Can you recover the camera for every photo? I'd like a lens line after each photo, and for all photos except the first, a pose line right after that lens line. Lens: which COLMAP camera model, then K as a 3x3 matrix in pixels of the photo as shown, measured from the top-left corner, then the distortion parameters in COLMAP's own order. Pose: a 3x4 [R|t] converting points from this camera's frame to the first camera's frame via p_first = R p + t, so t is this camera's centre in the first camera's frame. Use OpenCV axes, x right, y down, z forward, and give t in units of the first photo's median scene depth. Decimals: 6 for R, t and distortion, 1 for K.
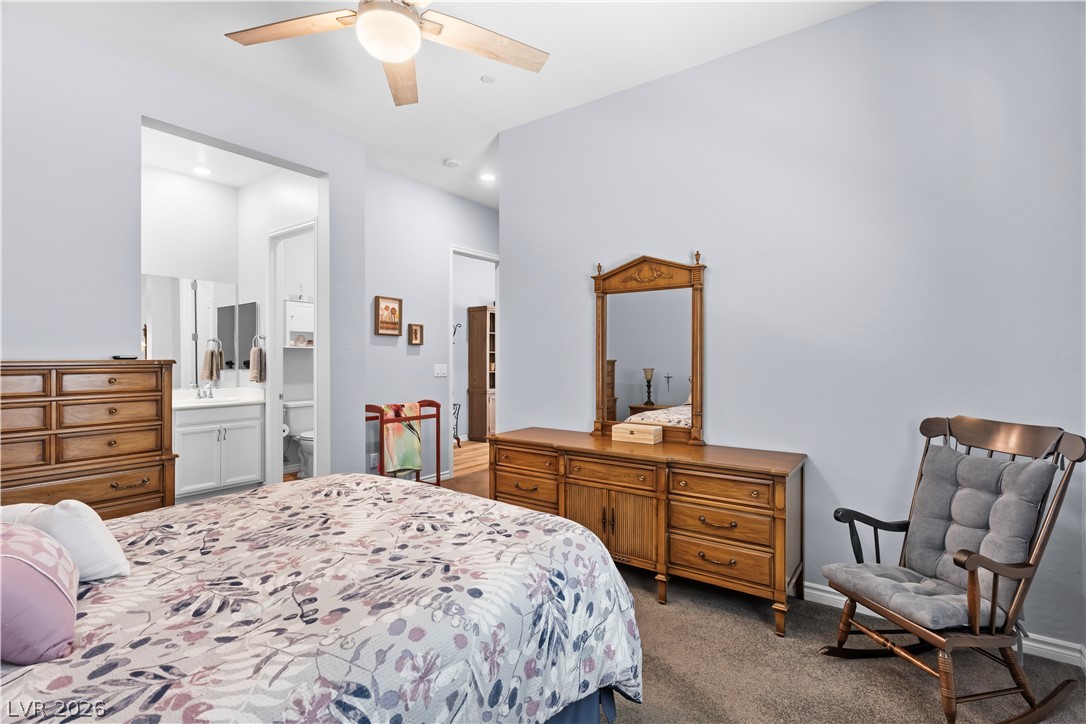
lens RADIAL K [[509.1, 0, 551.8], [0, 509.1, 365.3], [0, 0, 1]] dist [0.005090, 0.000385]
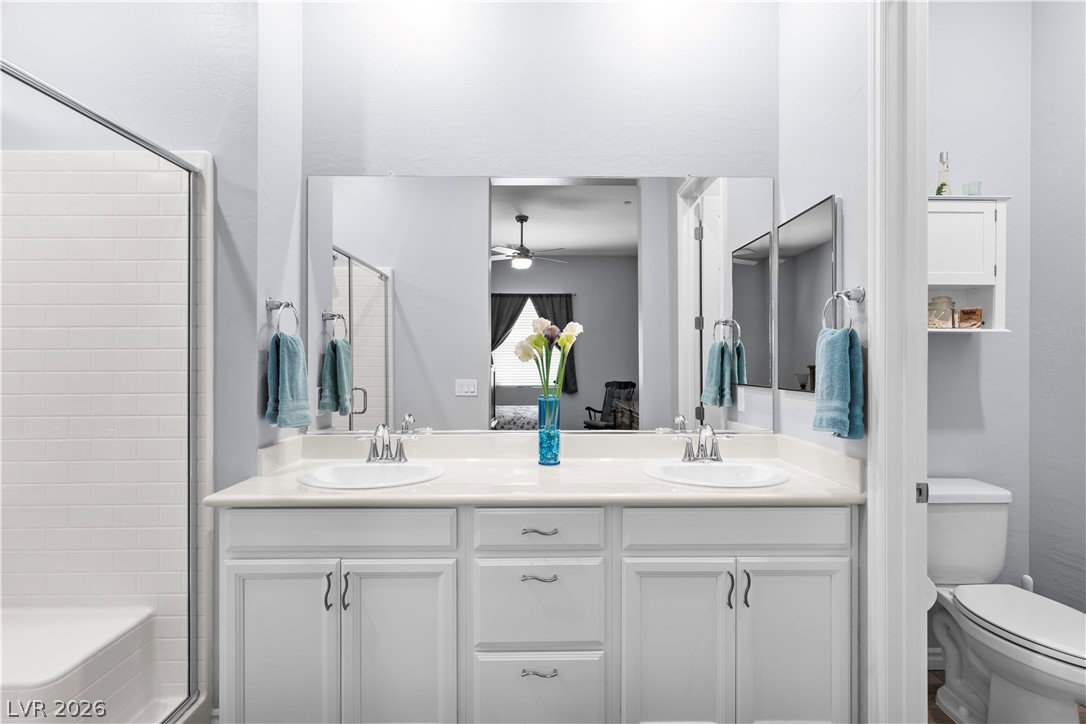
lens RADIAL K [[509.1, 0, 560.6], [0, 509.1, 360.8], [0, 0, 1]] dist [0.005090, 0.000385]
pose [[0.610795, 0.002456, -0.791785, -0.416403], [-0.012701, 0.999897, -0.006696, -0.009570], [0.791687, 0.014146, 0.610763, 0.643245]]
